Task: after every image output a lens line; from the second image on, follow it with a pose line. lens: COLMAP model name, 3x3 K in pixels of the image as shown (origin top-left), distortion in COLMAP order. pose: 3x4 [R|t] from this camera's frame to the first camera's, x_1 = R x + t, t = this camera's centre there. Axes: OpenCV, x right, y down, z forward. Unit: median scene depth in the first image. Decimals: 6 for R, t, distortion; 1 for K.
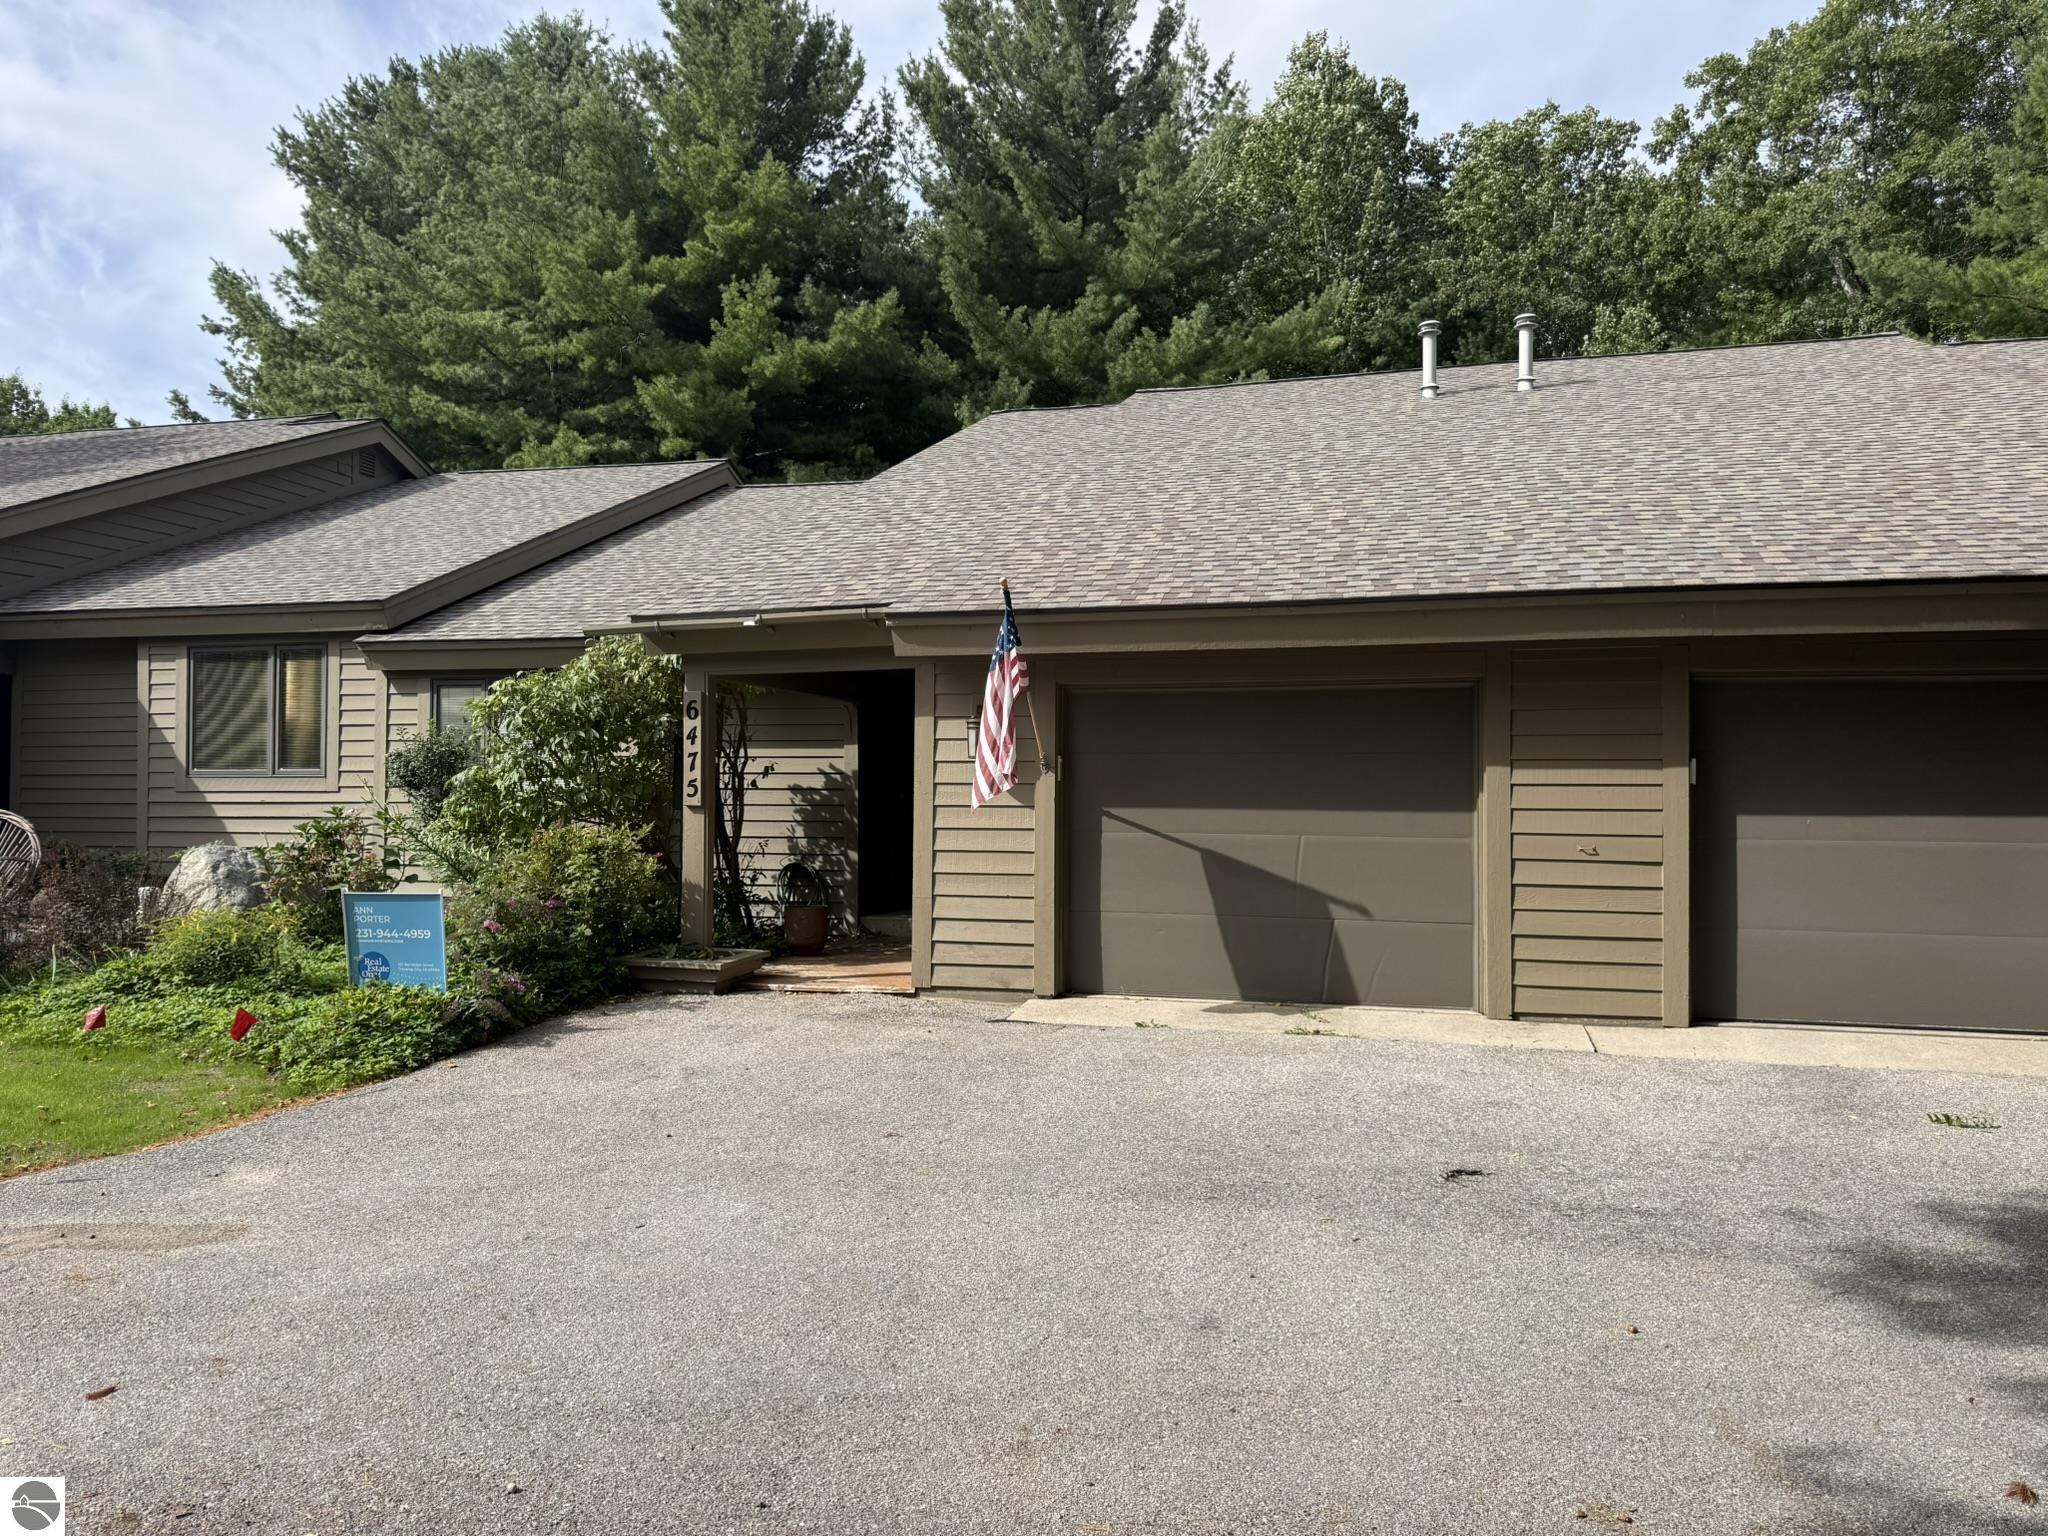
lens RADIAL K [[1444.4, 0, 1022.6], [0, 1444.4, 770.2], [0, 0, 1]] dist [0.071032, 0.000719]
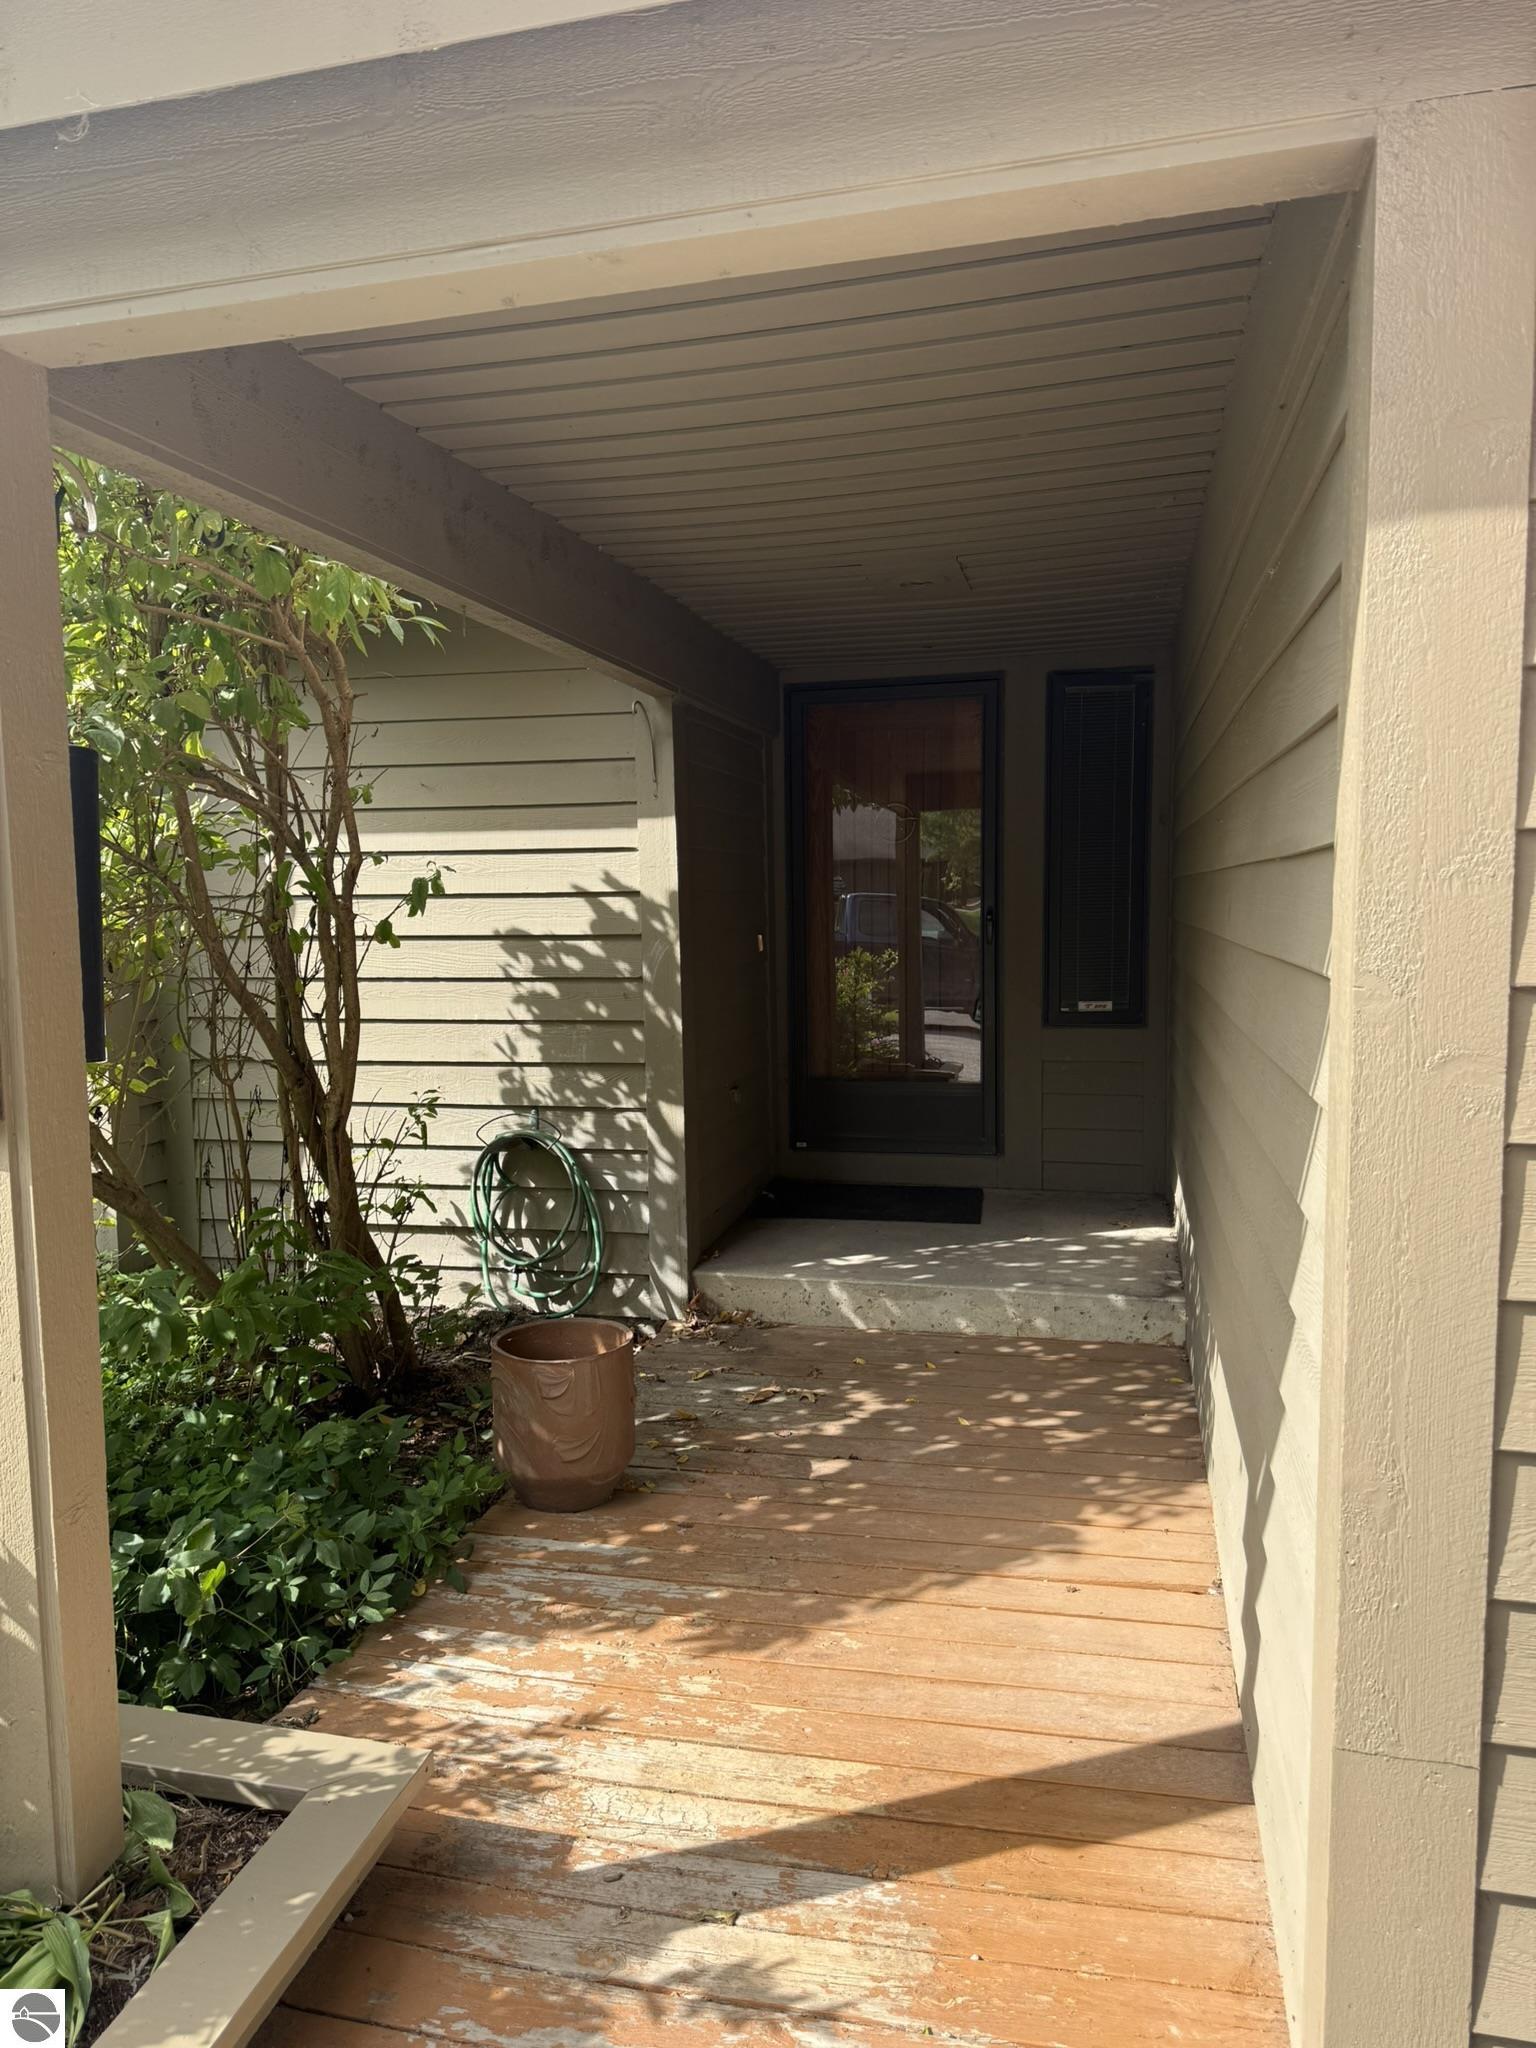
lens RADIAL K [[1444.4, 0, 765.8], [0, 1444.4, 1026.4], [0, 0, 1]] dist [0.071032, 0.000719]
pose [[0.999722, -0.019067, 0.013901, -0.098492], [0.017527, 0.994465, 0.103595, -0.002318], [-0.015799, -0.103323, 0.994522, 0.630924]]
